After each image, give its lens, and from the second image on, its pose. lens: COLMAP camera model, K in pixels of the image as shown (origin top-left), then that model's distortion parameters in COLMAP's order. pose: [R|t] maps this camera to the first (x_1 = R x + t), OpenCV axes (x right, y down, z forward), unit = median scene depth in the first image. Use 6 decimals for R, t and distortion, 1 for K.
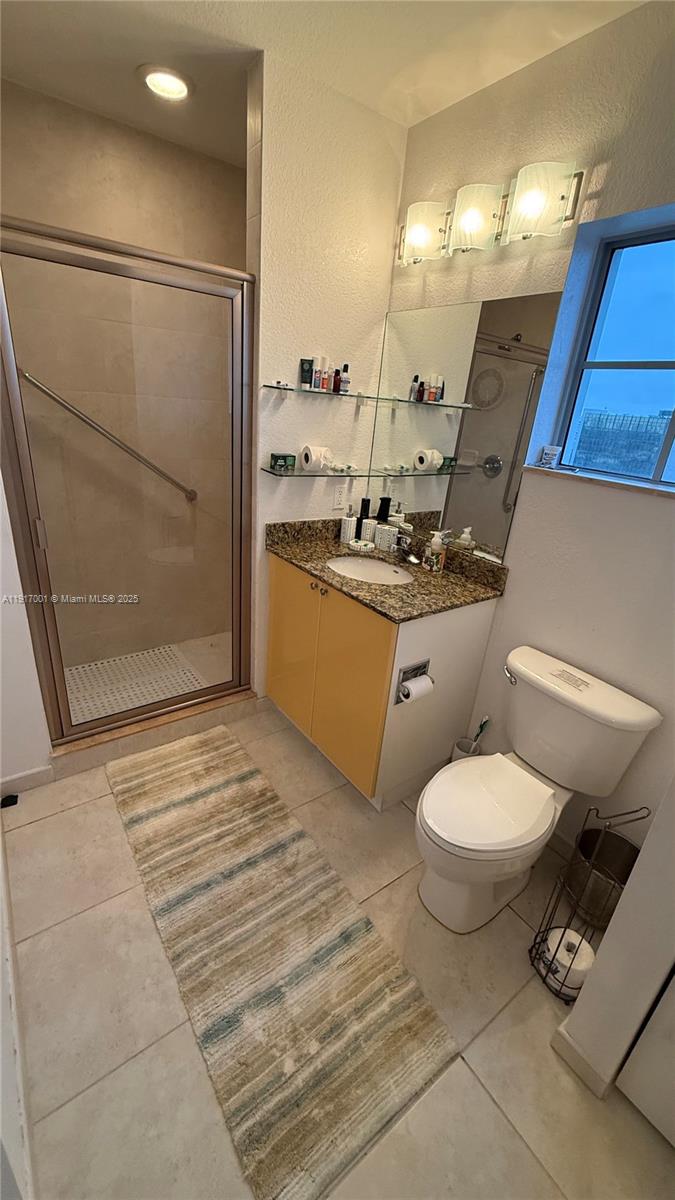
lens RADIAL K [[478.5, 0, 339.3], [0, 478.5, 595.0], [0, 0, 1]] dist [0.000132, -0.000138]
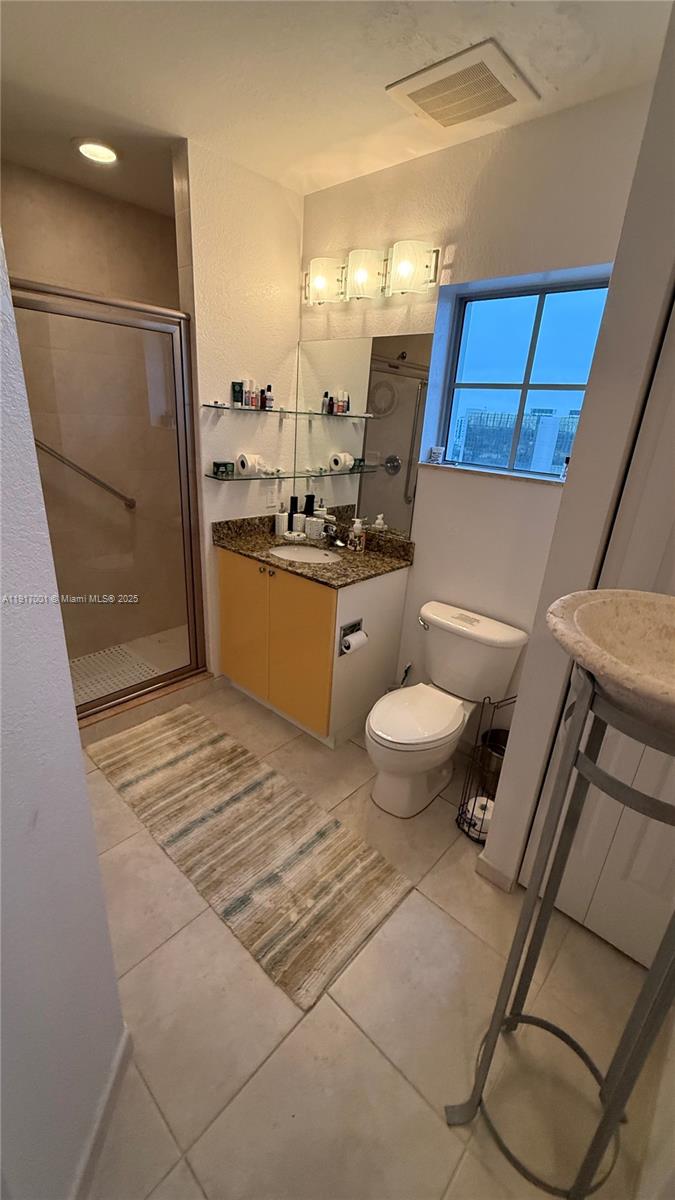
lens RADIAL K [[478.5, 0, 339.3], [0, 478.5, 595.0], [0, 0, 1]] dist [0.000132, -0.000138]
pose [[0.979560, -0.093277, 0.178218, -0.089928], [0.094667, 0.995509, 0.000711, 0.066262], [-0.177484, 0.016175, 0.983991, -0.234990]]
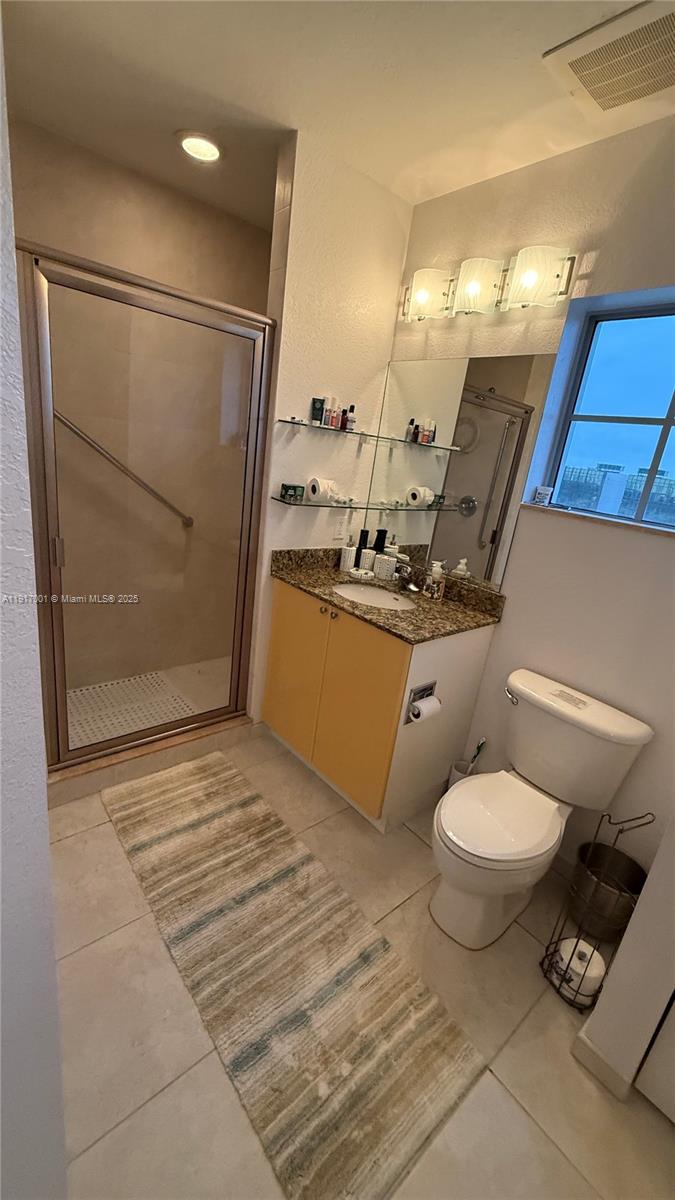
lens RADIAL K [[478.5, 0, 339.3], [0, 478.5, 595.0], [0, 0, 1]] dist [0.000132, -0.000138]
pose [[0.995846, 0.020283, 0.088762, -0.119998], [-0.013584, 0.997059, -0.075424, 0.028356], [-0.090031, 0.073905, 0.993193, -0.038332]]
